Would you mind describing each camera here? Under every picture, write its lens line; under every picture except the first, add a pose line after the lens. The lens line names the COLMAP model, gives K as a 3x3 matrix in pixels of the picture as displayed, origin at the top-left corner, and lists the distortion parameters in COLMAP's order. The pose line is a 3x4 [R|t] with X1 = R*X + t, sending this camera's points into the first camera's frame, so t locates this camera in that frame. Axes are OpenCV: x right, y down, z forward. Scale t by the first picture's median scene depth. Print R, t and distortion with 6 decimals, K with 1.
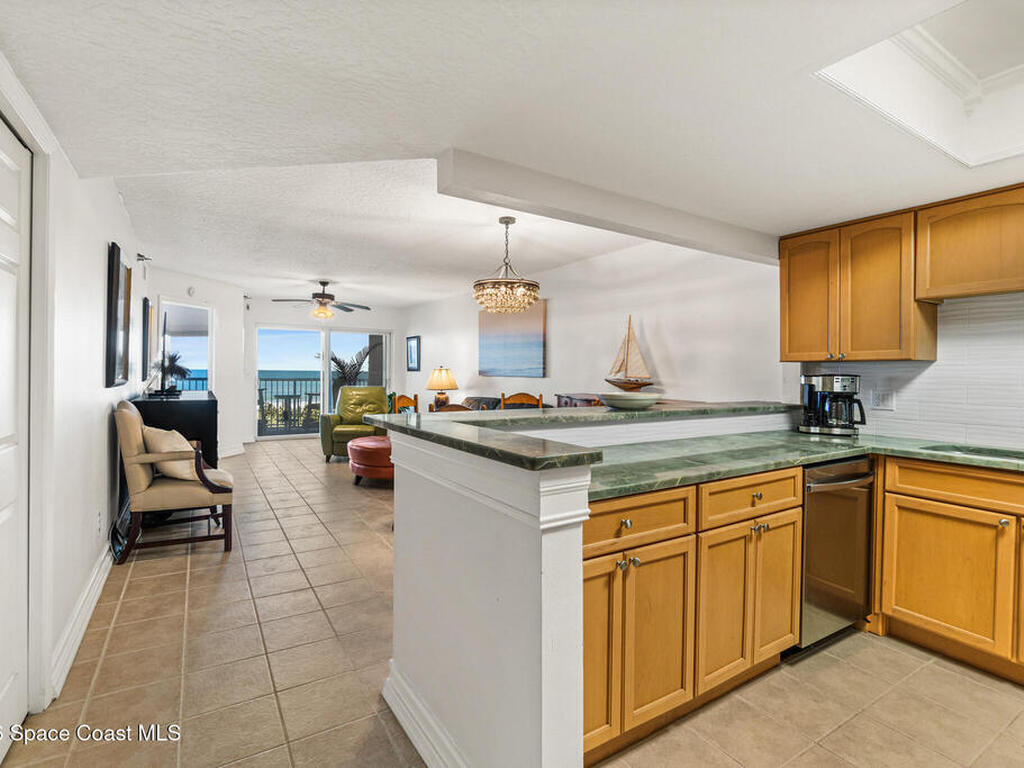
lens RADIAL K [[505.5, 0, 505.2], [0, 505.5, 370.2], [0, 0, 1]] dist [-0.005994, -0.000310]
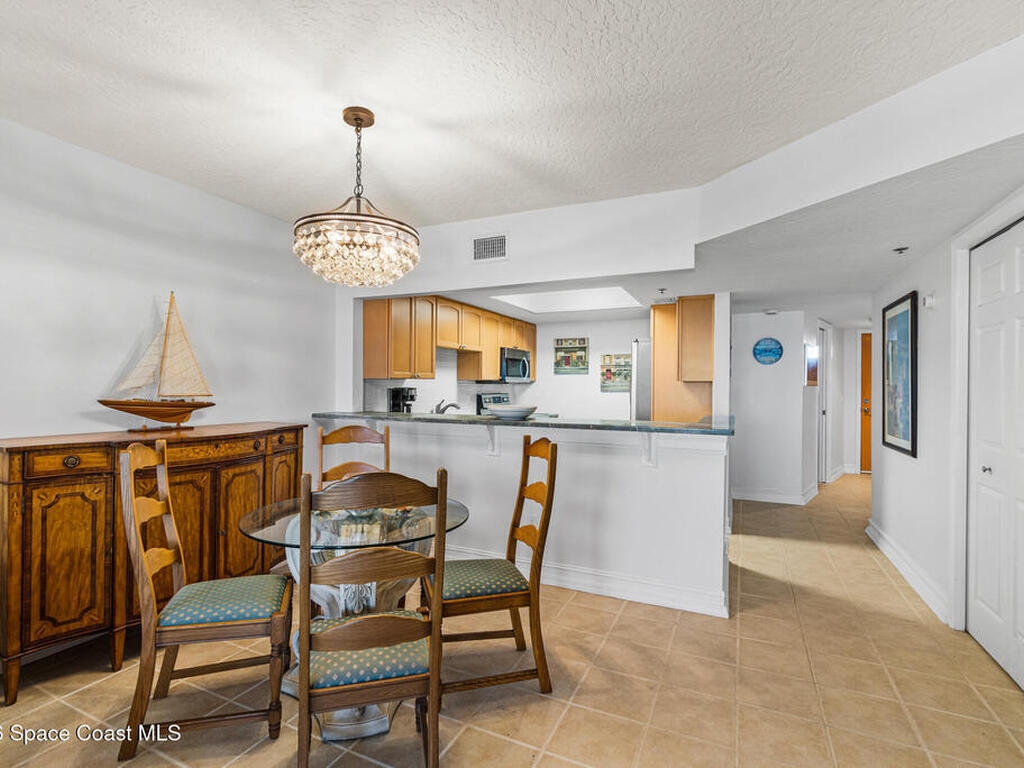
lens RADIAL K [[505.5, 0, 505.2], [0, 505.5, 370.2], [0, 0, 1]] dist [-0.005994, -0.000310]
pose [[-0.551543, 0.008804, 0.834100, -0.332791], [-0.014224, 0.999700, -0.019957, -0.006702], [-0.834025, -0.022872, -0.551252, 0.709983]]
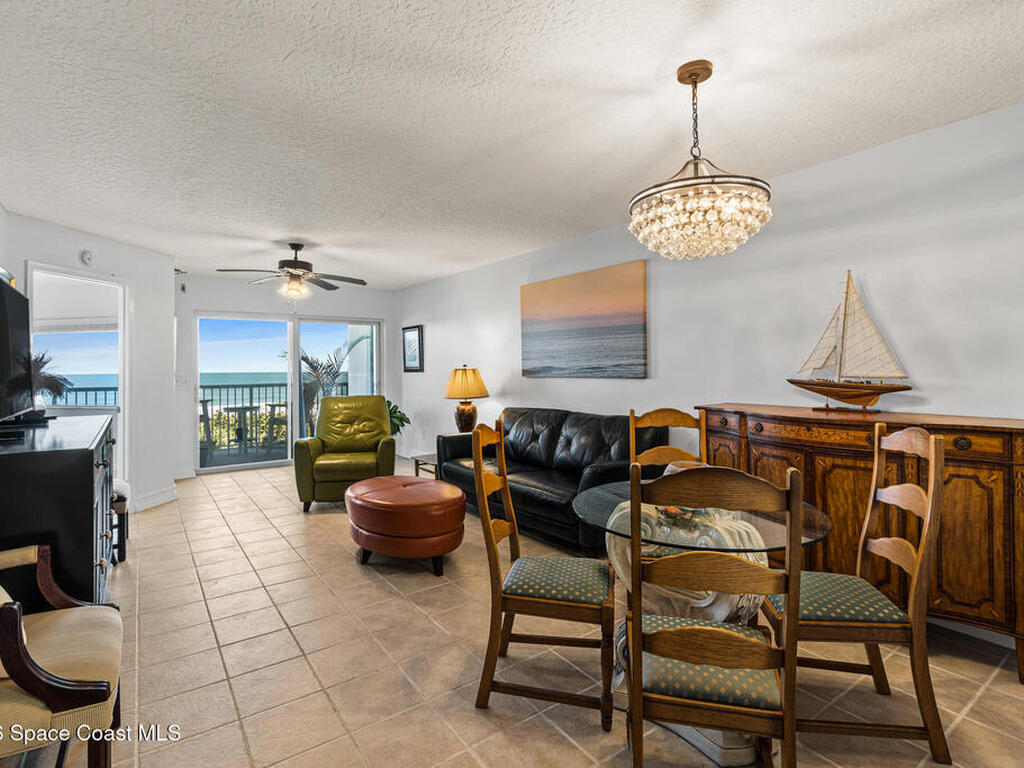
lens RADIAL K [[520.7, 0, 512.7], [0, 520.7, 356.4], [0, 0, 1]] dist [-0.005283, -0.000759]
pose [[0.996830, -0.021084, 0.076716, -0.134970], [0.022610, 0.999562, -0.019084, -0.004880], [-0.076280, 0.020758, 0.996870, 0.305584]]
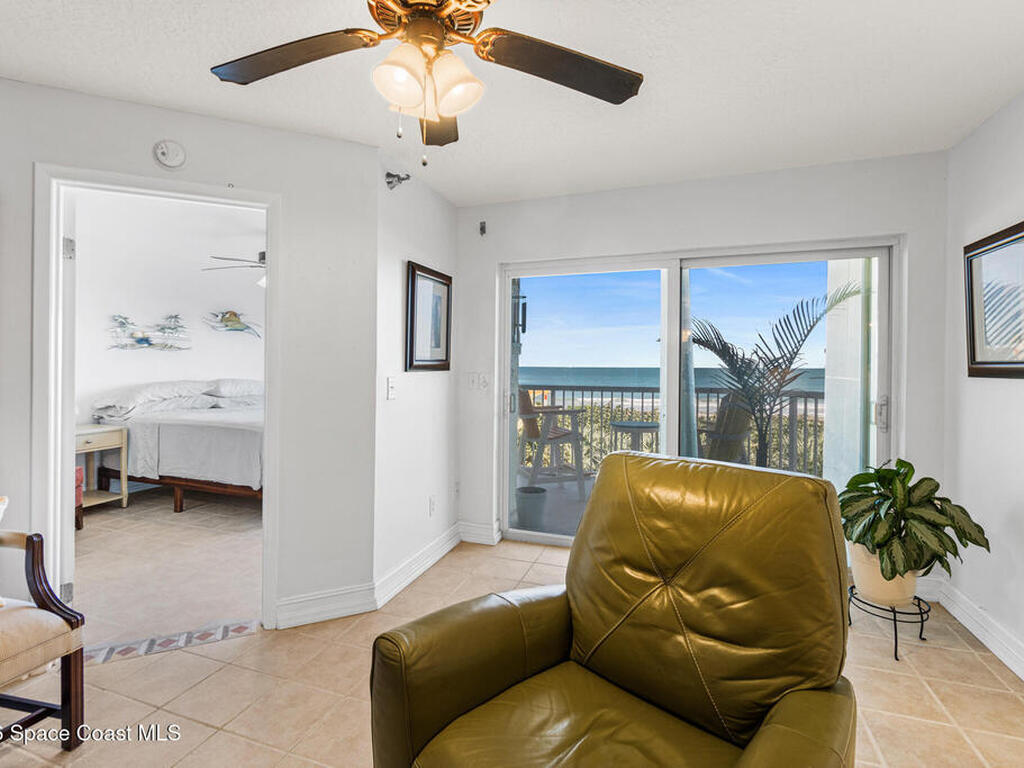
lens RADIAL K [[505.5, 0, 505.2], [0, 505.5, 370.2], [0, 0, 1]] dist [-0.005994, -0.000310]
pose [[0.622669, -0.004607, -0.782472, -0.209177], [0.007881, 0.999969, 0.000384, -0.004654], [0.782446, -0.006406, 0.622686, 0.973910]]
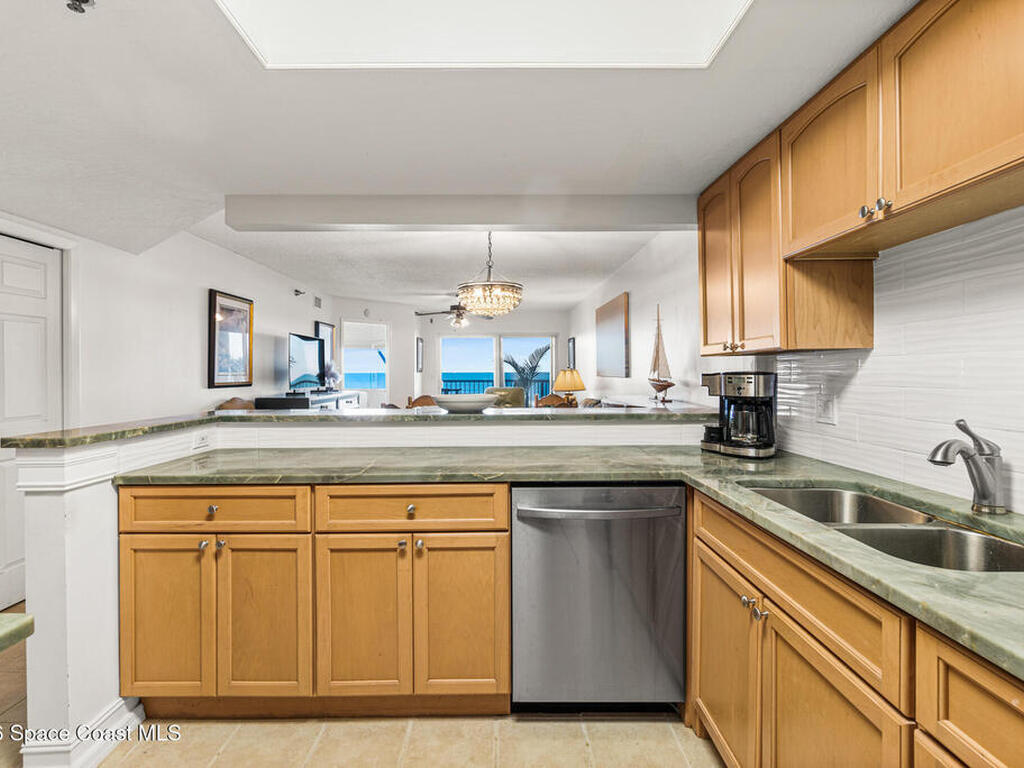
lens RADIAL K [[505.5, 0, 505.2], [0, 505.5, 370.2], [0, 0, 1]] dist [-0.005994, -0.000310]
pose [[0.855810, -0.016301, -0.517033, 0.332498], [0.015085, 0.999865, -0.006553, 0.002438], [0.517070, -0.002191, 0.855940, 0.090152]]
